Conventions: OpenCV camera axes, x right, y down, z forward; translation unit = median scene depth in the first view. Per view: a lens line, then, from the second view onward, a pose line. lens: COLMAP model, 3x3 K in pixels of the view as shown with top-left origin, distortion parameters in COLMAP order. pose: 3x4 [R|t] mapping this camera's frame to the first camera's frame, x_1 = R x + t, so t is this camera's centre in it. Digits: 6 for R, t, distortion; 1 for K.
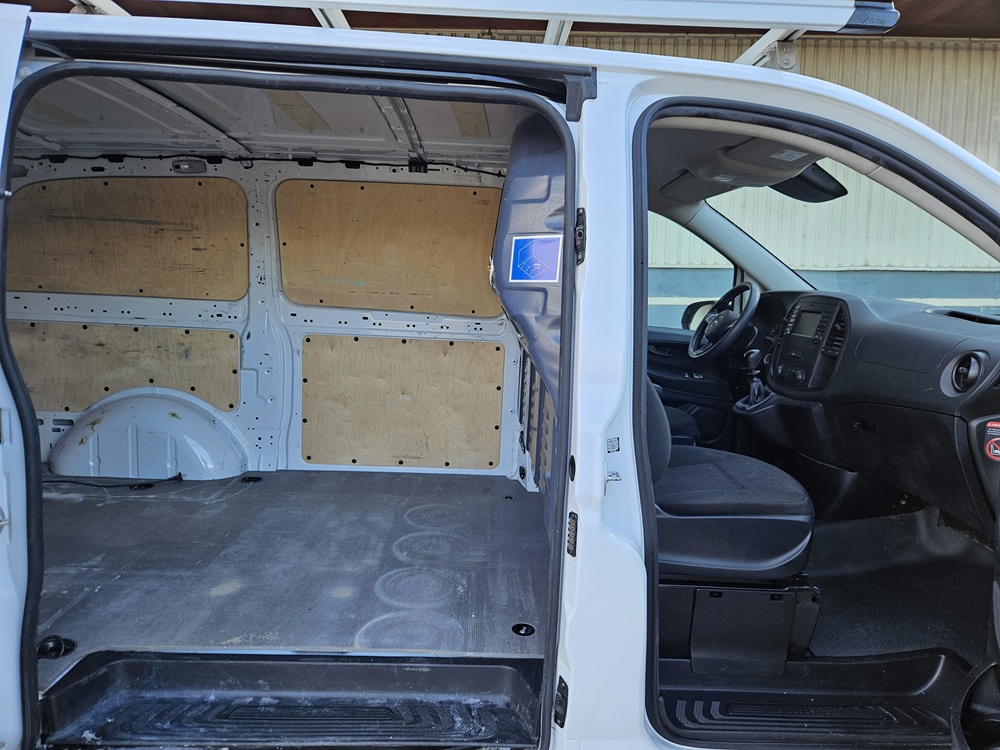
lens RADIAL K [[705.5, 0, 500.0], [0, 705.5, 375.0], [0, 0, 1]] dist [0.038454, -0.002607]
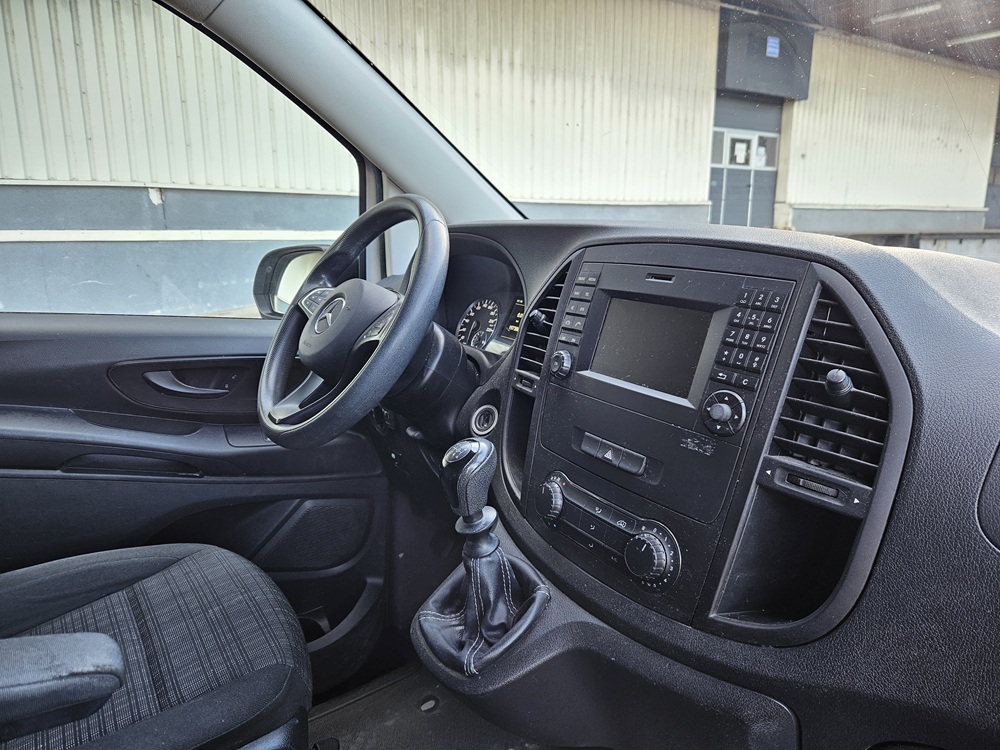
lens RADIAL K [[705.5, 0, 500.0], [0, 705.5, 375.0], [0, 0, 1]] dist [0.038454, -0.002607]
pose [[0.863790, -0.110164, 0.491662, 0.181578], [0.063387, 0.991812, 0.110865, -0.069737], [-0.499850, -0.064599, 0.863700, 0.585721]]
